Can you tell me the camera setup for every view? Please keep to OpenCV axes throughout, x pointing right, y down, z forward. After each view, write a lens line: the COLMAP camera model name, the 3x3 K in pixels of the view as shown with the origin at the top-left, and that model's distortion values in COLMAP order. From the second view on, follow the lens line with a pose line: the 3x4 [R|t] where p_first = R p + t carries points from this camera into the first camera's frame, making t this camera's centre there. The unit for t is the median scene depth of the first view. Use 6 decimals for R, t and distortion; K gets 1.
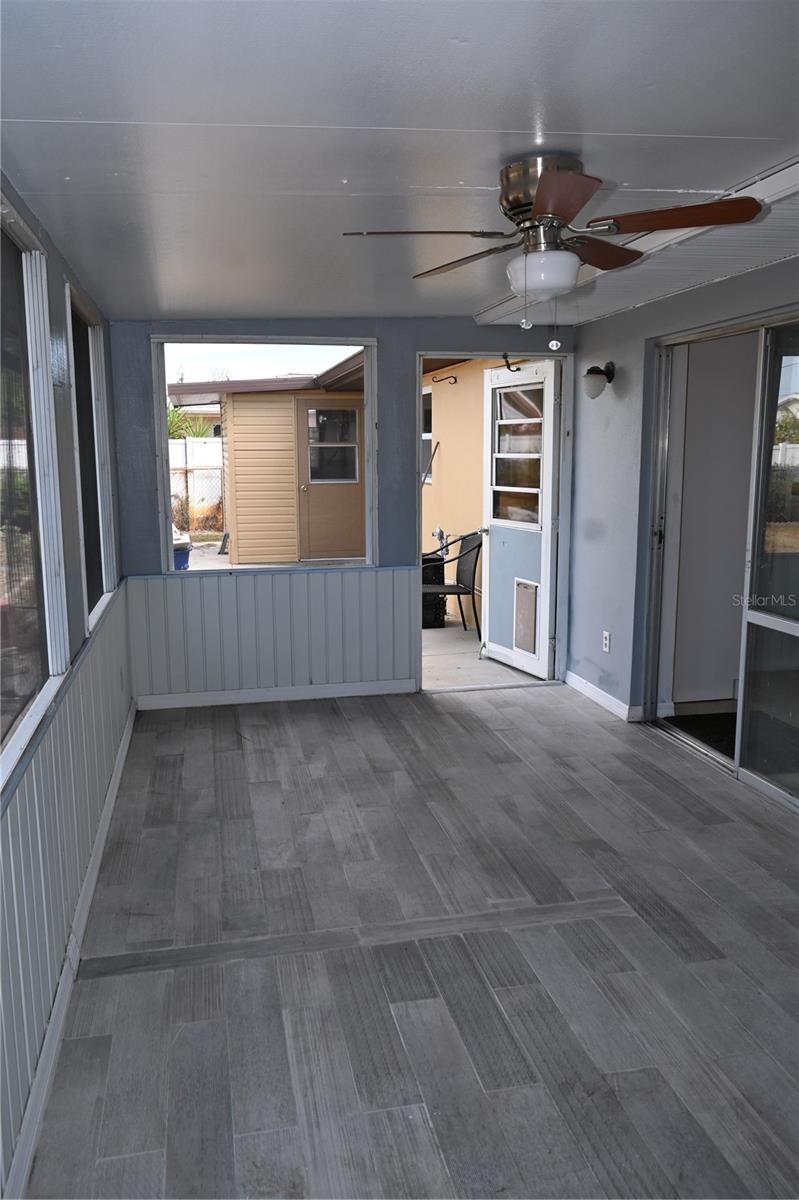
lens RADIAL K [[940.5, 0, 403.3], [0, 940.5, 596.9], [0, 0, 1]] dist [-0.014328, 0.012101]
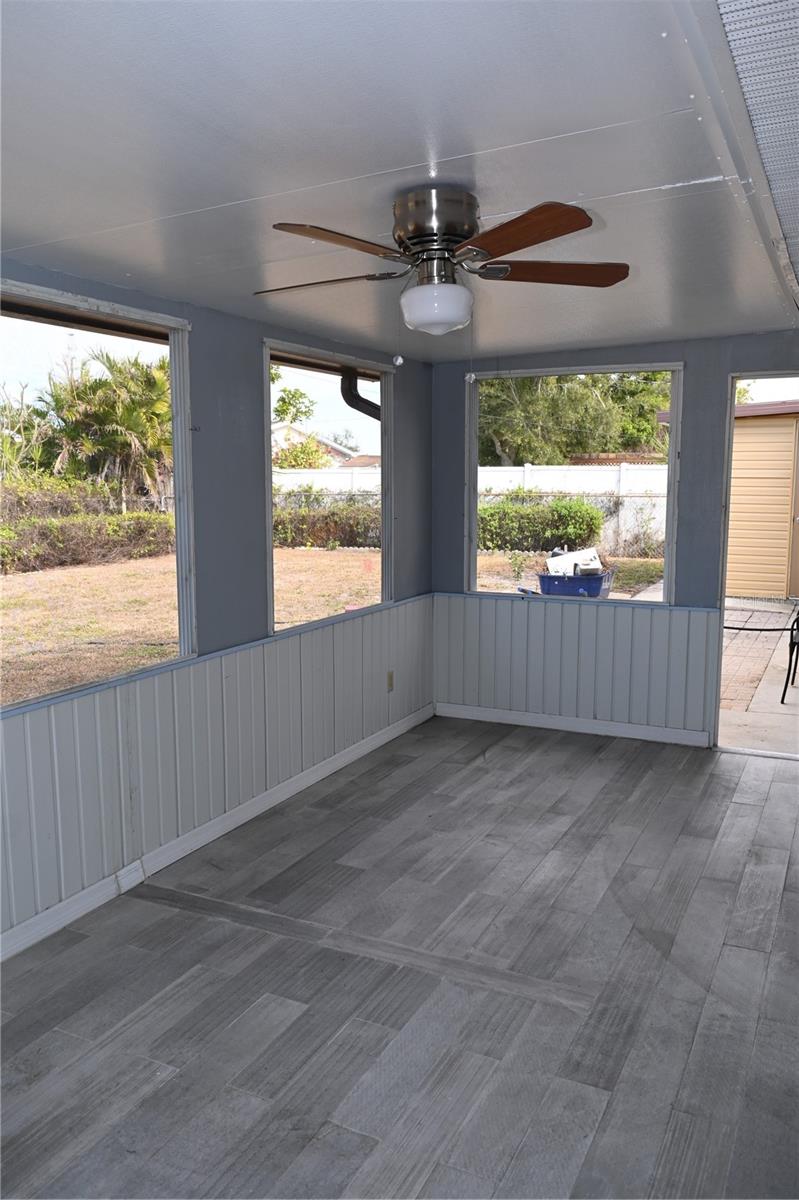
lens RADIAL K [[940.5, 0, 395.7], [0, 940.5, 603.6], [0, 0, 1]] dist [-0.014328, 0.012101]
pose [[0.780845, 0.092465, -0.617844, 0.445370], [-0.103545, 0.994462, 0.017966, -0.029939], [0.616084, 0.049946, 0.786095, 0.131242]]
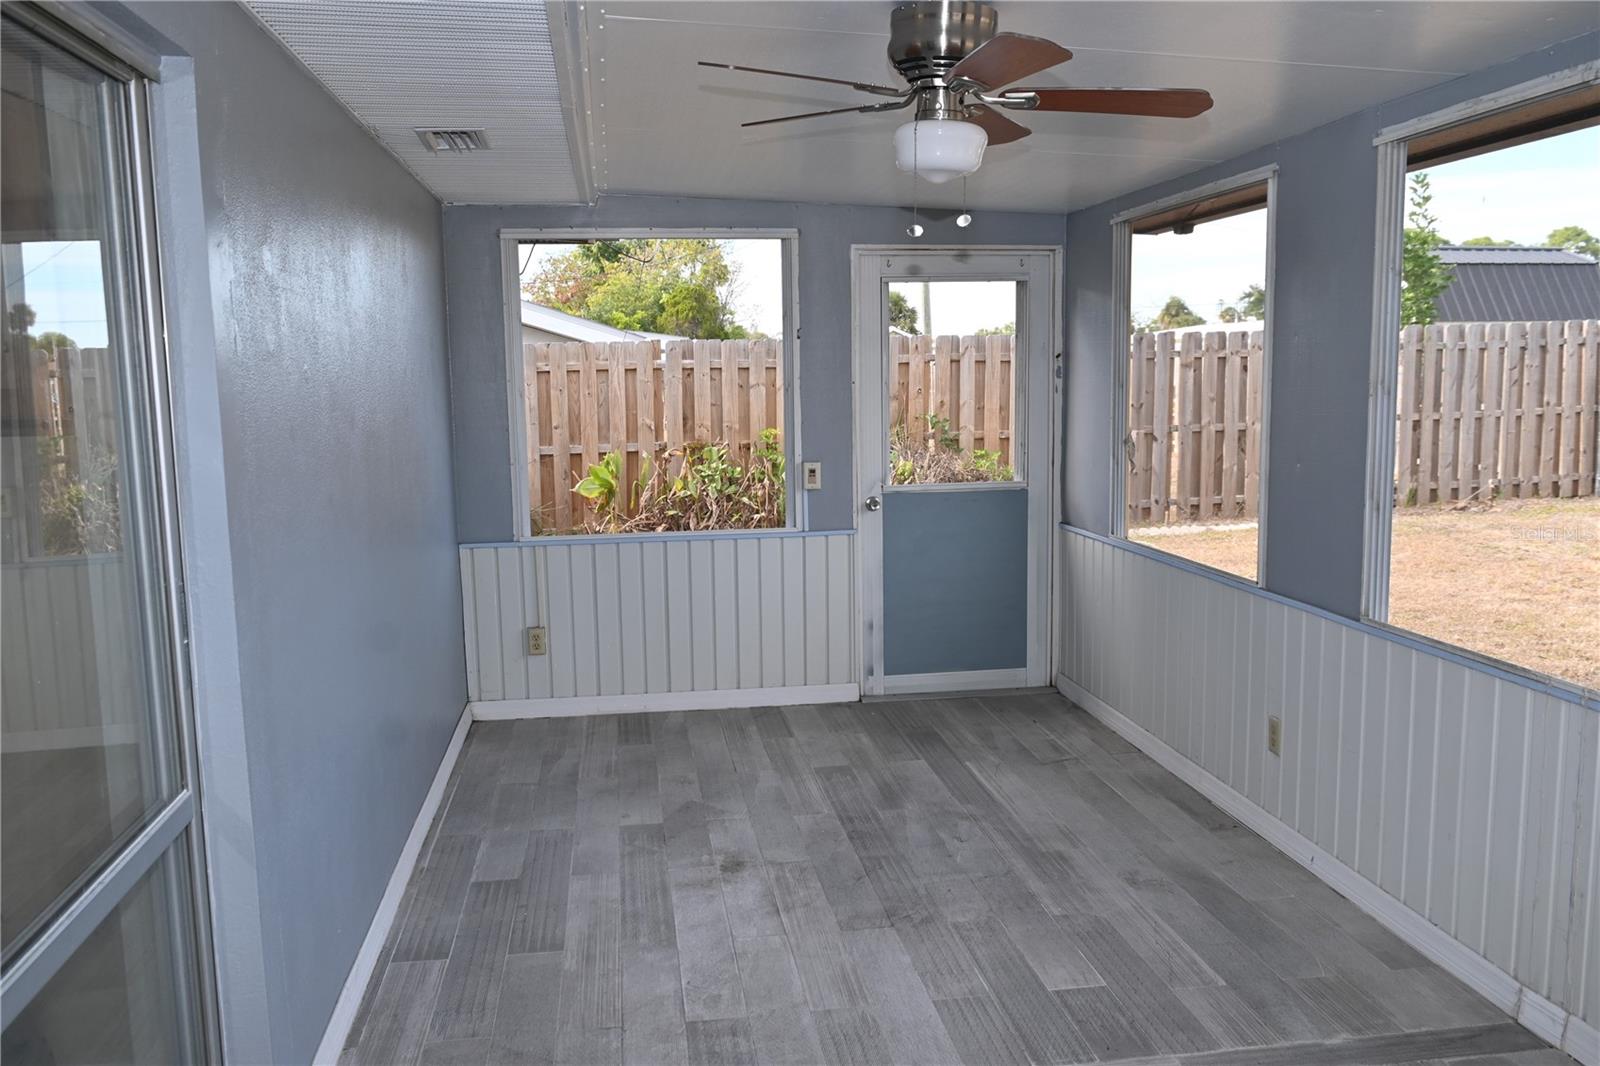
lens RADIAL K [[1254.1, 0, 790.0], [0, 1254.1, 531.9], [0, 0, 1]] dist [-0.014328, 0.012101]
pose [[-0.997002, 0.010272, 0.076689, 0.116001], [0.031835, 0.957822, 0.285593, -0.200494], [-0.070521, 0.287179, -0.955278, 1.239754]]
